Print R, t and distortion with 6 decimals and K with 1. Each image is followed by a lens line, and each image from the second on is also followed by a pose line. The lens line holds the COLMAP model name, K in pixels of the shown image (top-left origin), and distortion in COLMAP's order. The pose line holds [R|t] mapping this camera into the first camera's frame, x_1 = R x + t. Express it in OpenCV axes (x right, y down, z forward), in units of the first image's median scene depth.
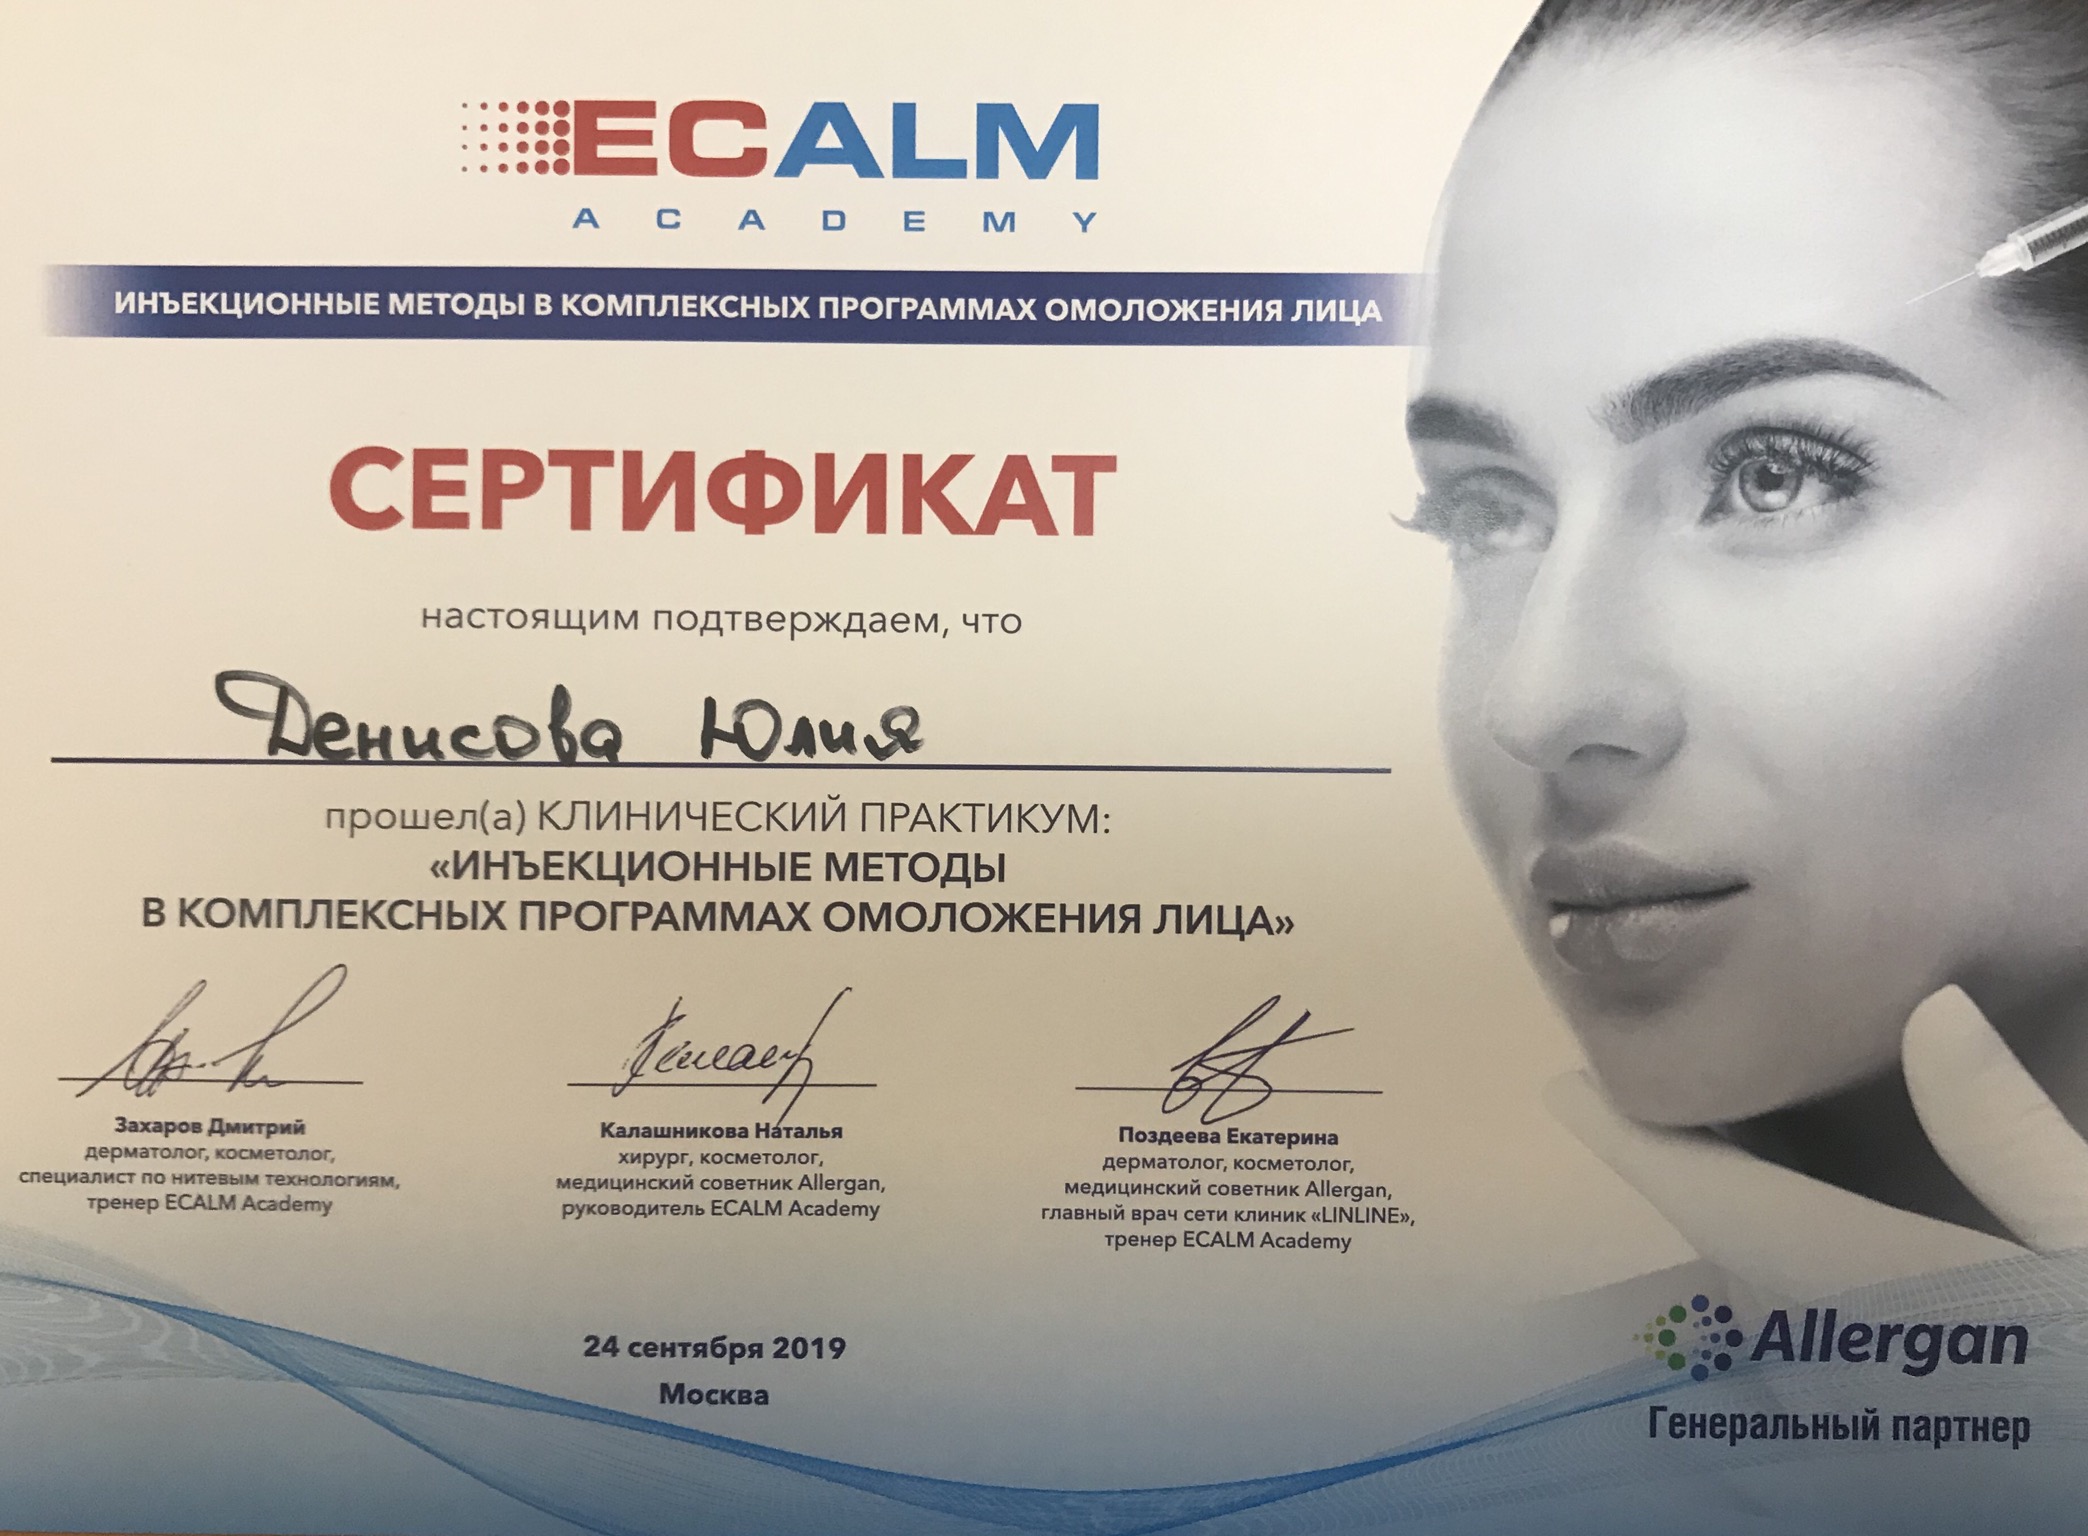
lens RADIAL K [[1810.9, 0, 1044.0], [0, 1810.9, 768.0], [0, 0, 1]] dist [-0.010604, -0.076376]
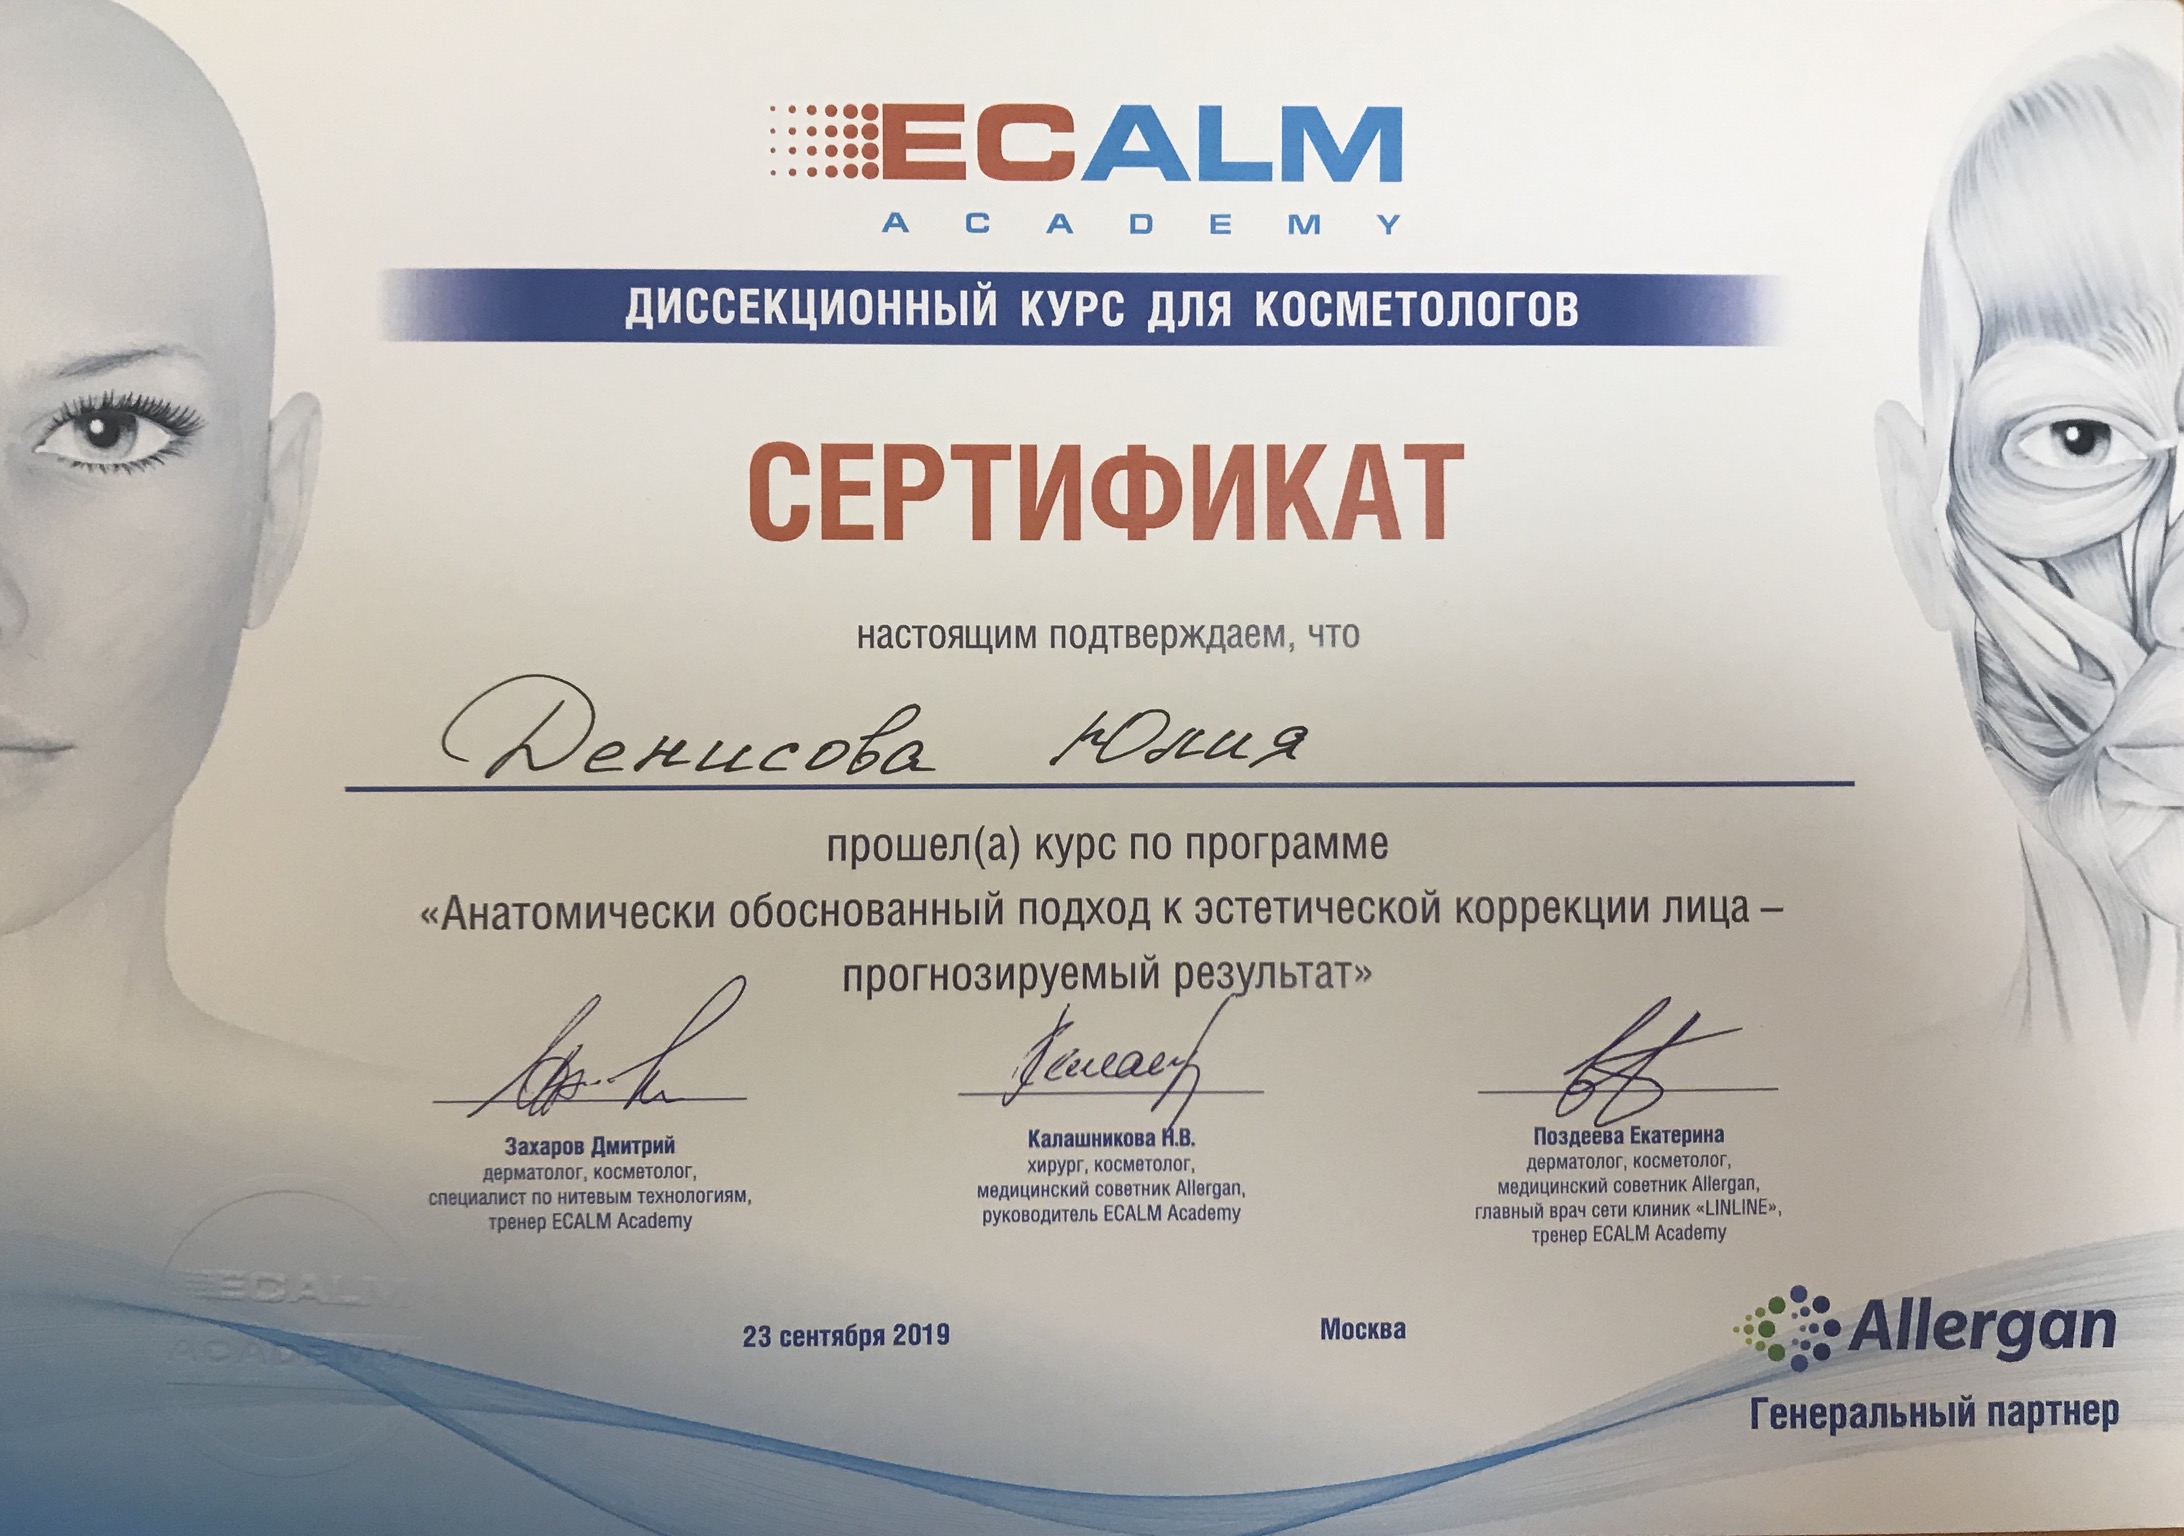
lens RADIAL K [[1821.6, 0, 1092.0], [0, 1821.6, 768.0], [0, 0, 1]] dist [0.006256, -0.103334]
pose [[0.999621, -0.013718, 0.023860, -0.171675], [0.013735, 0.999906, -0.000562, -0.002294], [-0.023850, 0.000890, 0.999715, -0.005110]]
